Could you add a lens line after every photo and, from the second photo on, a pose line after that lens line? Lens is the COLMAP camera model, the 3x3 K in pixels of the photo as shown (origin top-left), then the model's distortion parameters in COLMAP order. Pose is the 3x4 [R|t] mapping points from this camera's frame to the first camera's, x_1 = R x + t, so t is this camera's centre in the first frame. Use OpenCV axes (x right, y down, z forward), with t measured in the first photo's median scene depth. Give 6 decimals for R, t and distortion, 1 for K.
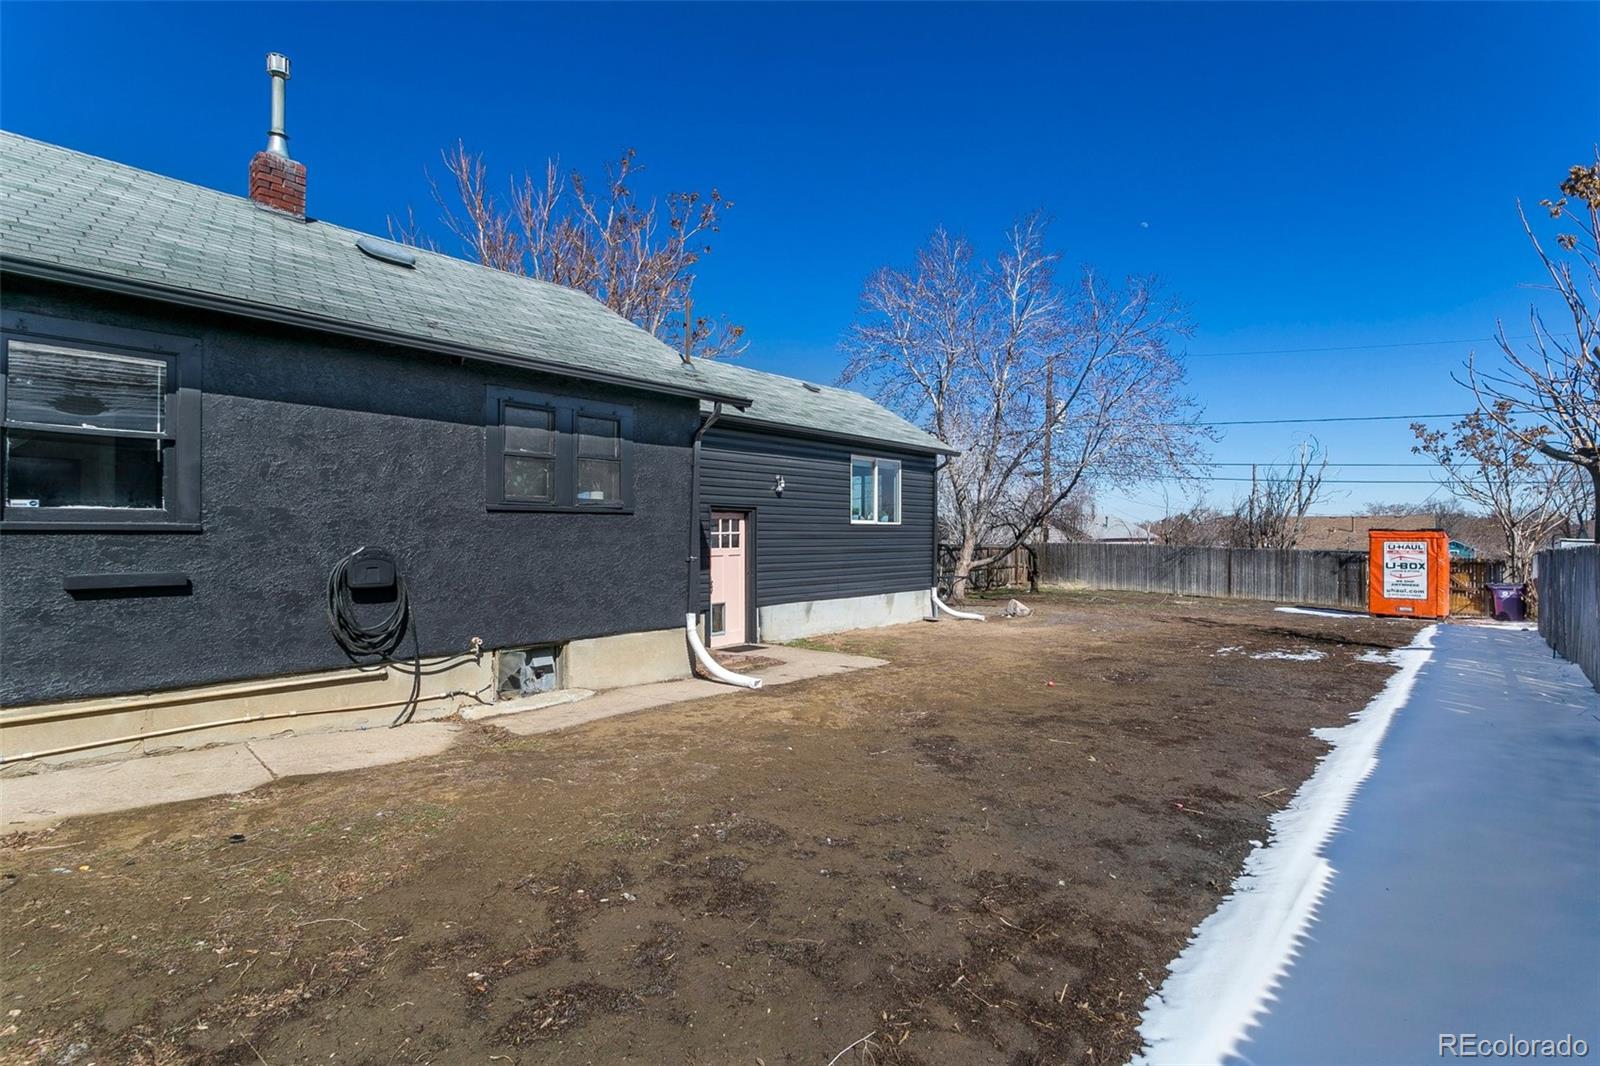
lens RADIAL K [[753.1, 0, 801.1], [0, 753.1, 528.0], [0, 0, 1]] dist [0.003764, 0.000205]
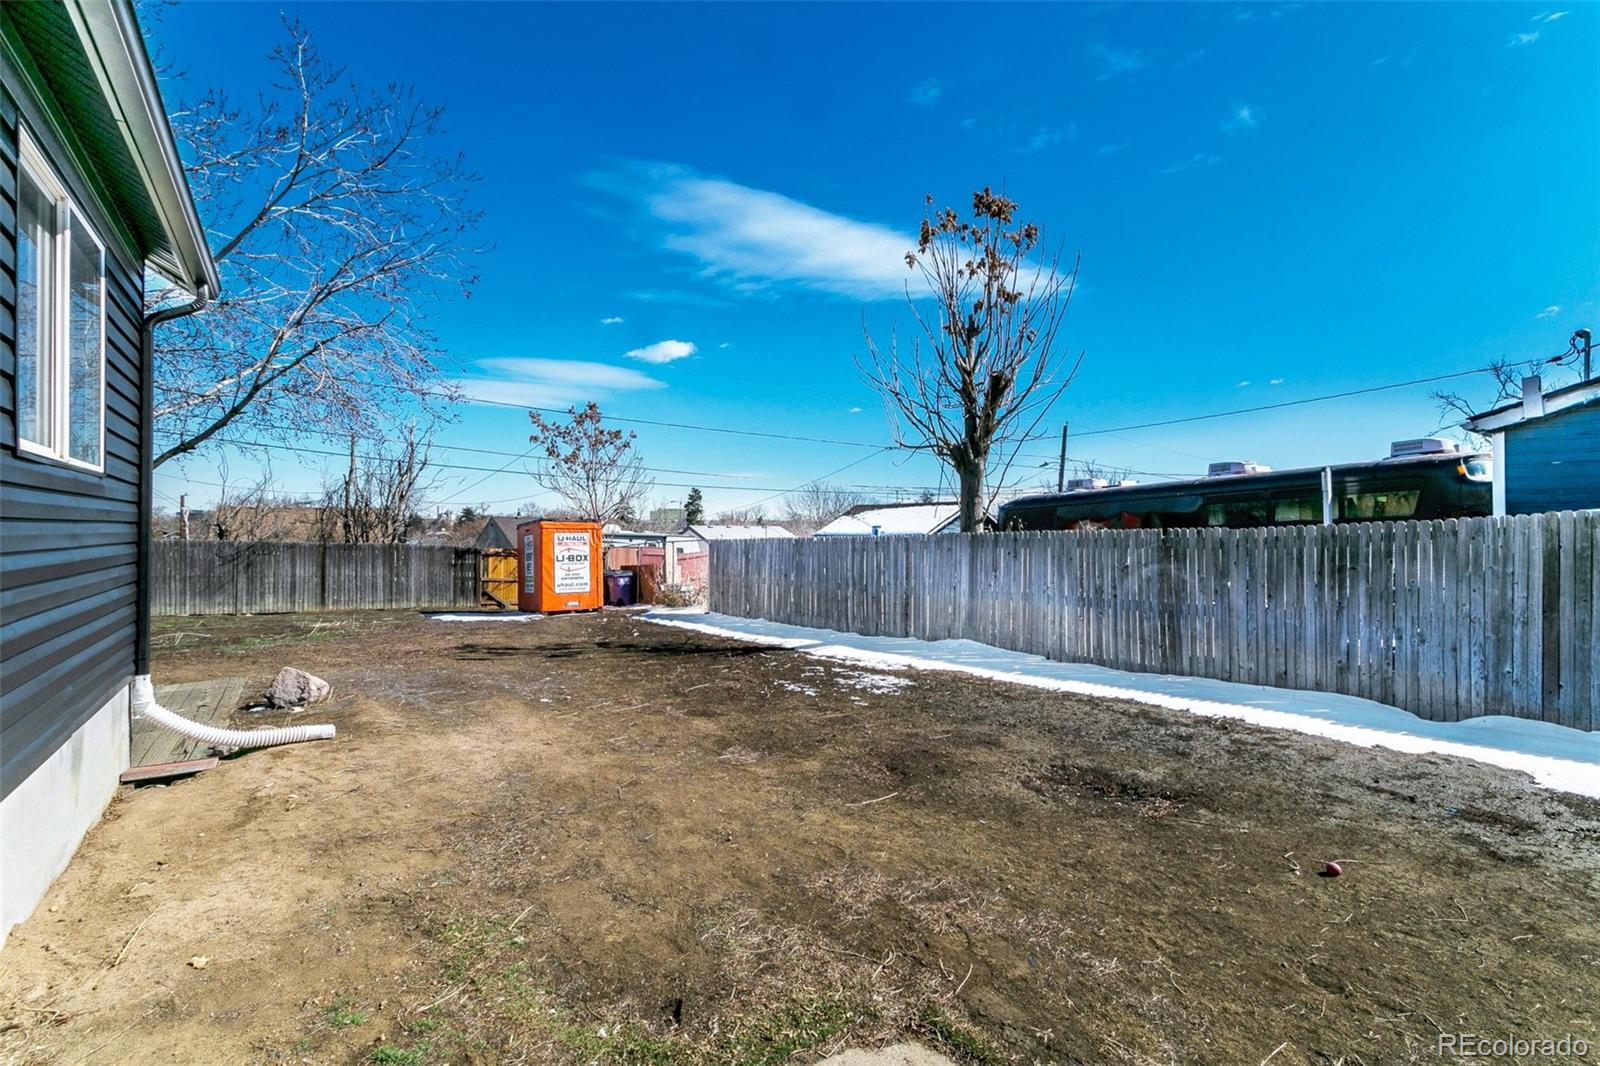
lens RADIAL K [[753.1, 0, 801.1], [0, 753.1, 528.0], [0, 0, 1]] dist [0.003764, 0.000205]
pose [[0.244139, 0.002604, 0.969737, -0.040713], [-0.008833, 0.999961, -0.000462, 0.007807], [-0.969700, -0.008453, 0.244152, 0.385746]]
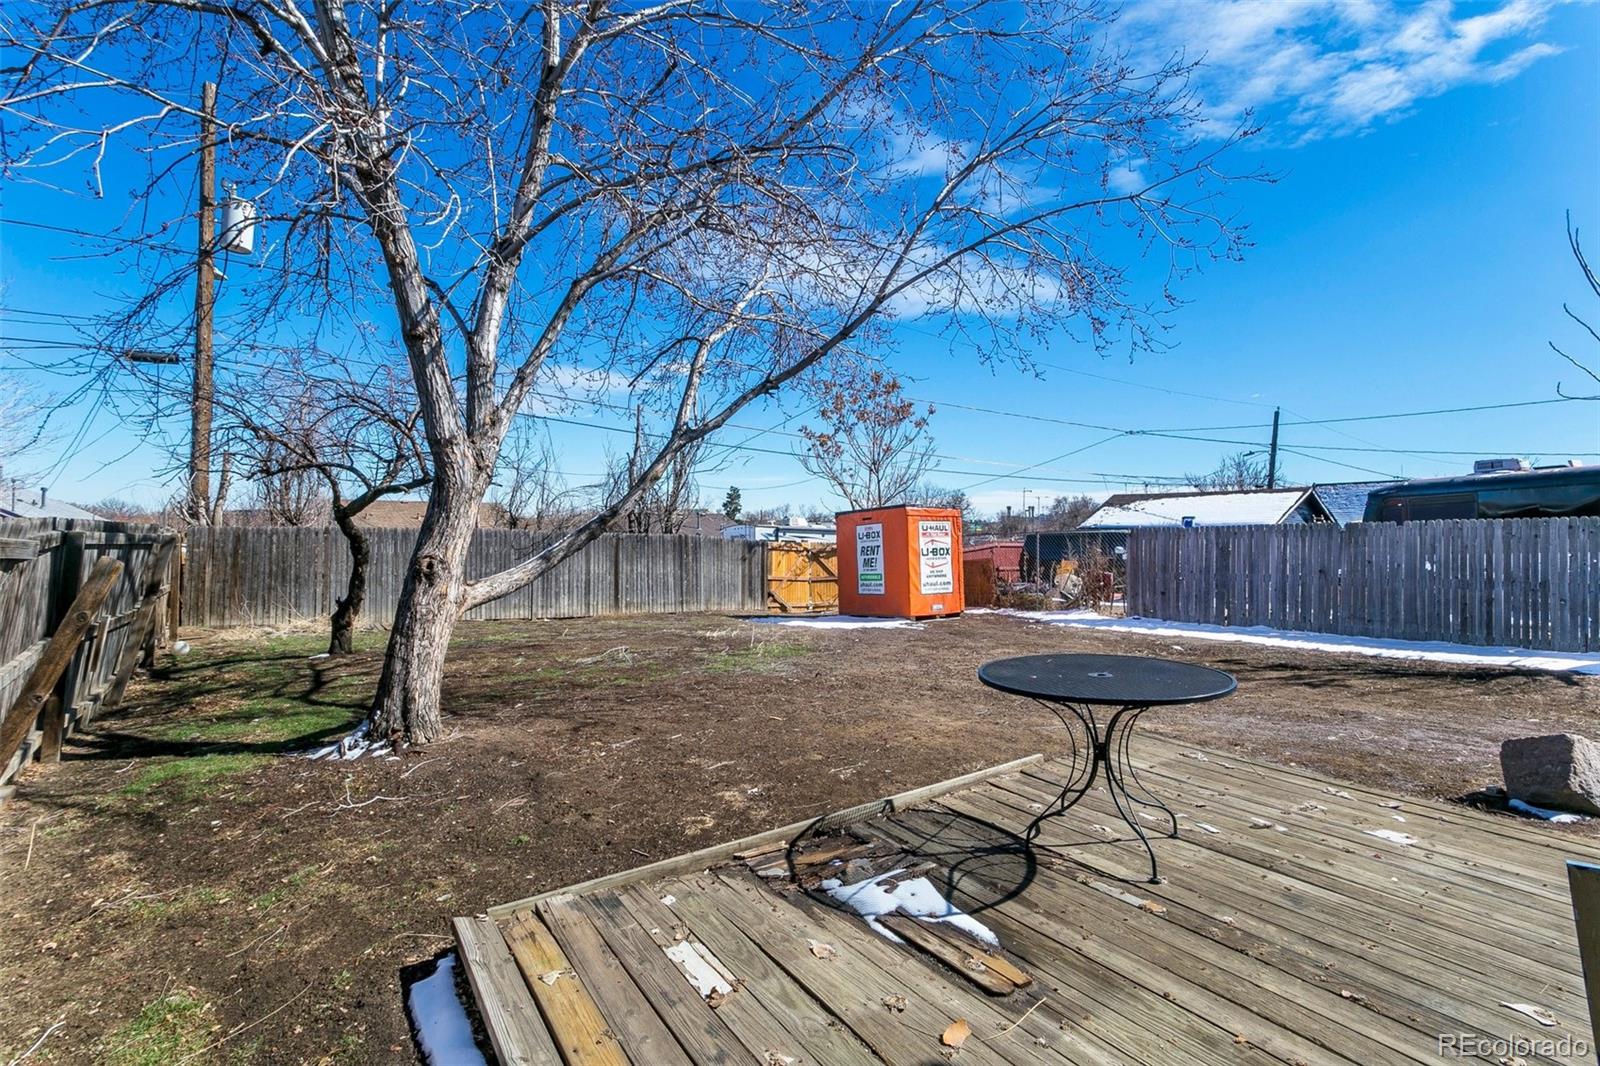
lens RADIAL K [[753.1, 0, 801.1], [0, 753.1, 528.0], [0, 0, 1]] dist [0.003764, 0.000205]
pose [[0.243153, 0.003965, 0.969980, 0.000612], [-0.009593, 0.999953, -0.001682, 0.022067], [-0.969940, -0.008896, 0.243180, 0.747016]]
